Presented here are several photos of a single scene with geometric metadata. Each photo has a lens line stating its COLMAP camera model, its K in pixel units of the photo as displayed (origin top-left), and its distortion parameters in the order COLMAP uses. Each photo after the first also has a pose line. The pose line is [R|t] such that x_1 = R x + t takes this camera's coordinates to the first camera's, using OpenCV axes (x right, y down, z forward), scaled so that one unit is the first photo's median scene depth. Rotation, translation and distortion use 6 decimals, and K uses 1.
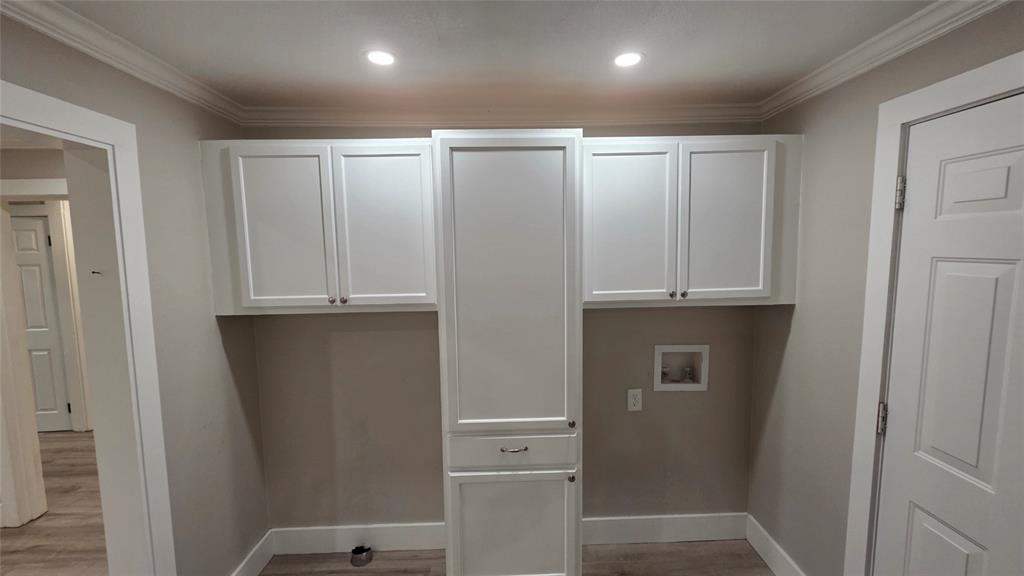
lens RADIAL K [[419.8, 0, 507.5], [0, 419.8, 288.1], [0, 0, 1]] dist [-0.000005, 0.000252]
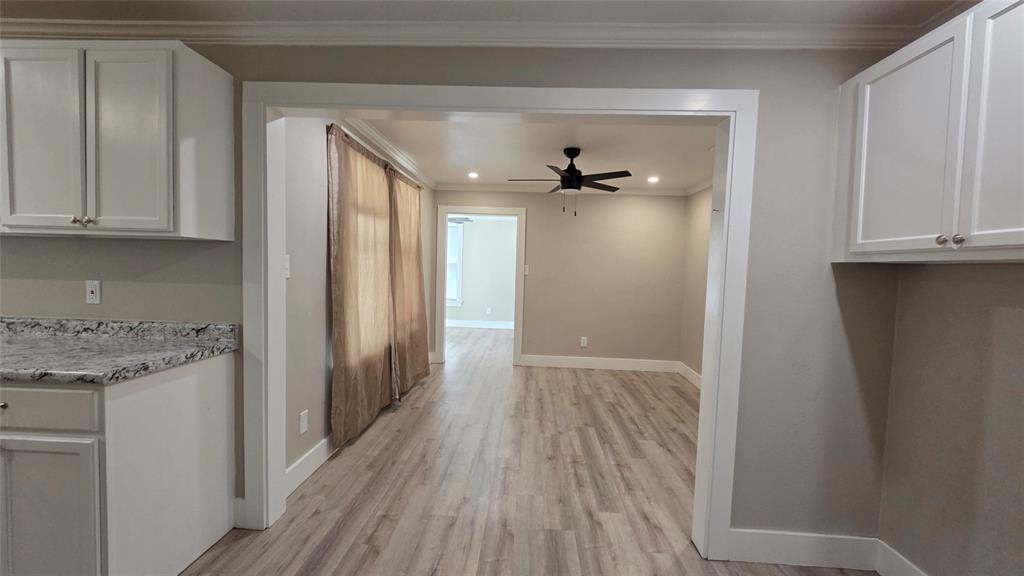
lens RADIAL K [[422.9, 0, 512.0], [0, 422.9, 288.0], [0, 0, 1]] dist [0.001613, 0.000384]
pose [[-0.075206, 0.062801, -0.995189, 0.344926], [-0.127578, 0.989207, 0.072064, 0.147943], [0.988973, 0.132384, -0.066382, 0.342094]]
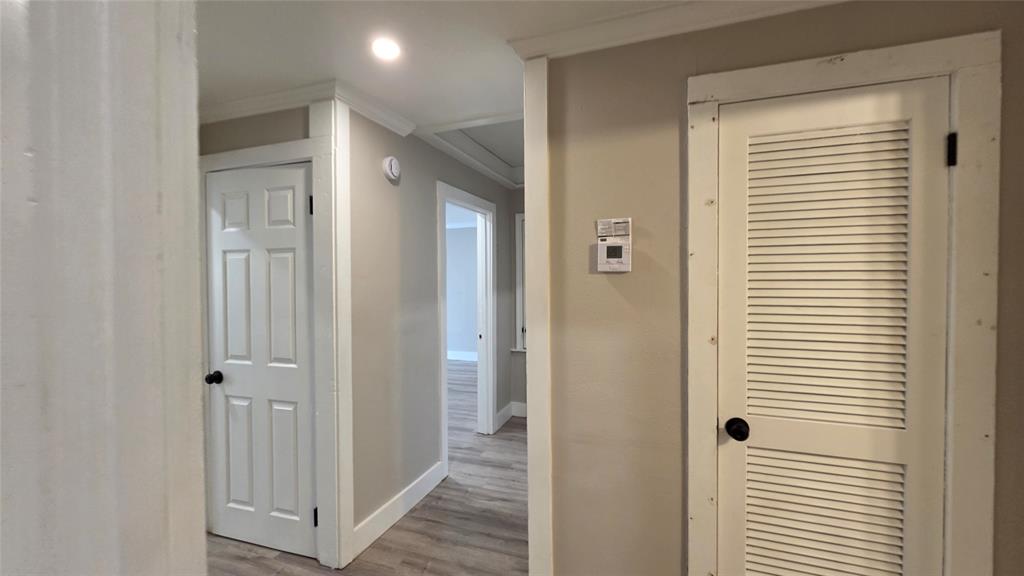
lens RADIAL K [[429.2, 0, 512.0], [0, 429.2, 288.0], [0, 0, 1]] dist [-0.001659, -0.000085]
pose [[0.925863, 0.017388, -0.377459, -1.289996], [-0.044532, 0.997000, -0.063303, 0.039546], [0.375226, 0.075419, 0.923860, 1.199004]]
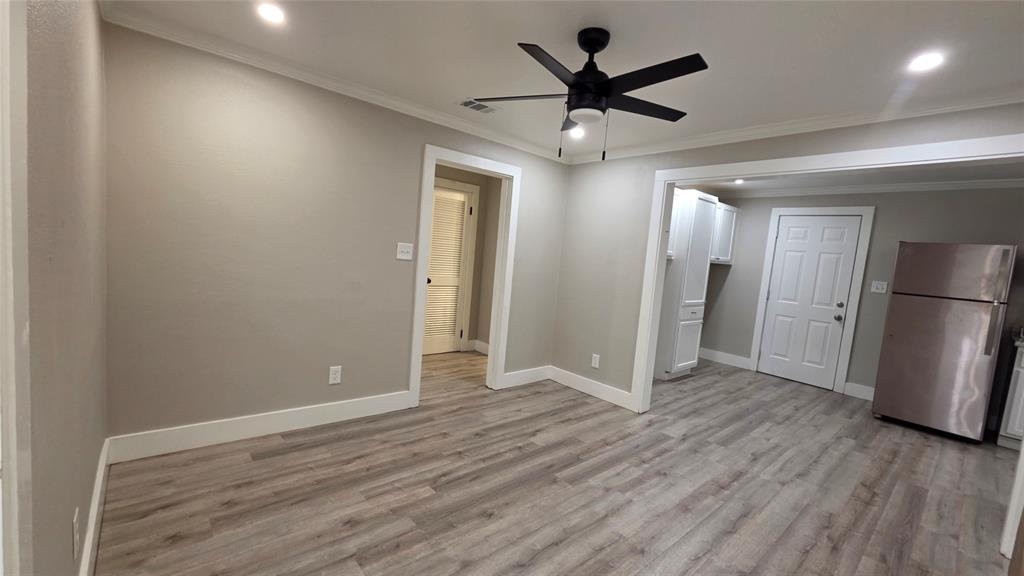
lens RADIAL K [[419.8, 0, 507.5], [0, 419.8, 288.1], [0, 0, 1]] dist [-0.000005, 0.000252]
pose [[0.769381, 0.019520, 0.638492, -2.511484], [-0.032070, 0.999453, 0.008089, 0.237805], [-0.637985, -0.026700, 0.769586, -0.280059]]
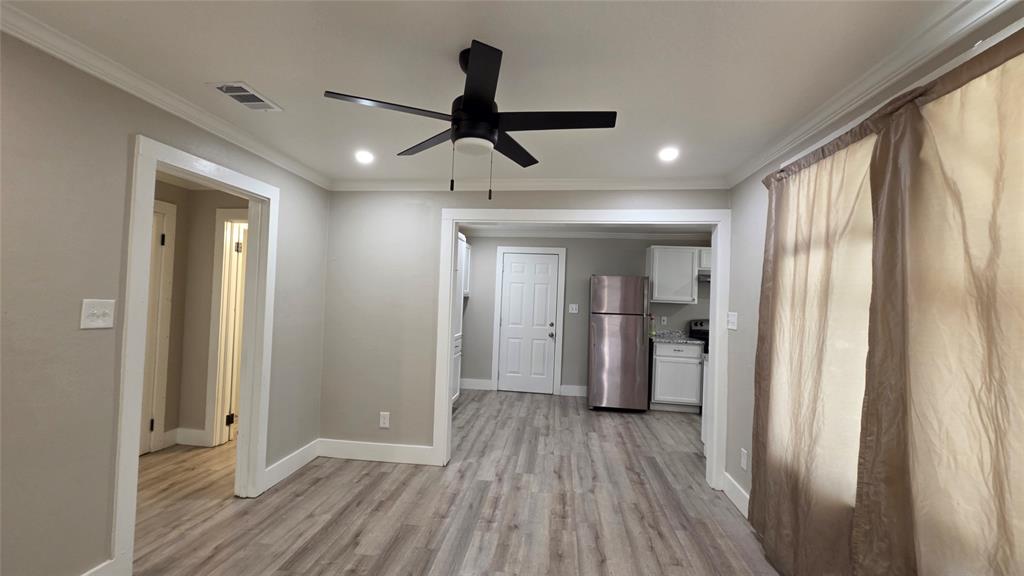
lens RADIAL K [[420.4, 0, 508.9], [0, 420.4, 287.5], [0, 0, 1]] dist [-0.001381, 0.000122]
pose [[0.147898, 0.042588, 0.988085, -2.562347], [0.057904, 0.996986, -0.051639, 0.158918], [-0.987306, 0.064852, 0.144986, 0.234989]]
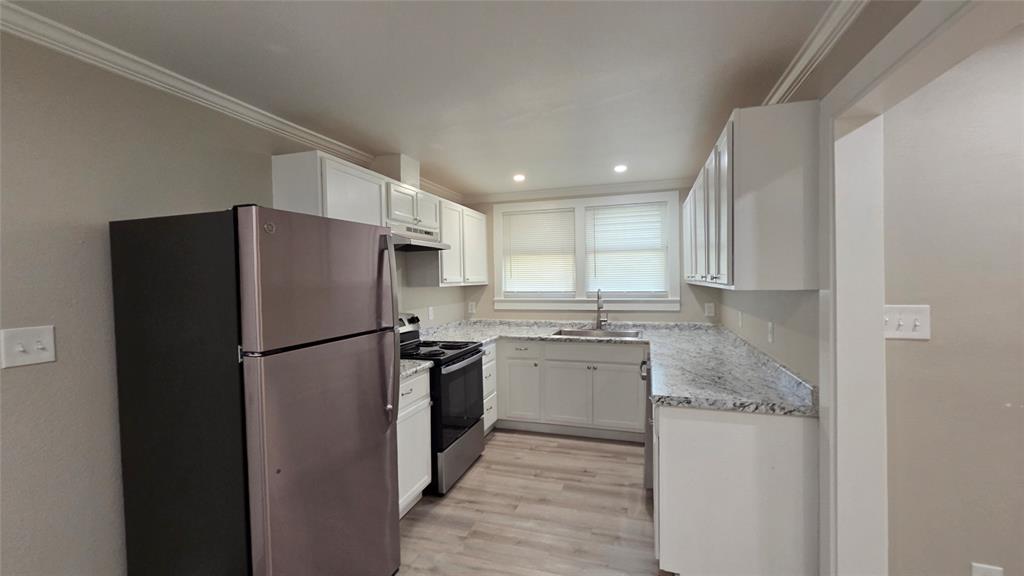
lens RADIAL K [[416.5, 0, 510.0], [0, 416.5, 285.4], [0, 0, 1]] dist [0.000049, 0.000151]
pose [[-0.940475, 0.024641, 0.338969, -0.351860], [0.064463, 0.992197, 0.106726, 0.050668], [-0.333694, 0.122224, -0.934724, 0.619960]]
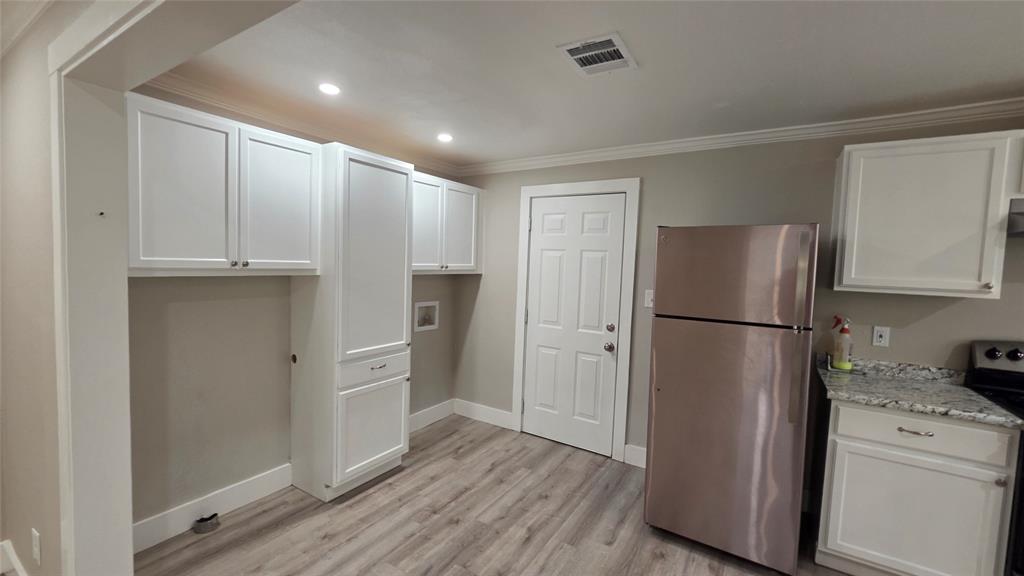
lens RADIAL K [[422.9, 0, 512.0], [0, 422.9, 288.0], [0, 0, 1]] dist [0.001613, 0.000384]
pose [[0.555504, -0.016117, 0.831357, -0.936121], [0.039803, 0.999181, -0.007225, 0.130307], [-0.830560, 0.037104, 0.555691, -0.231794]]
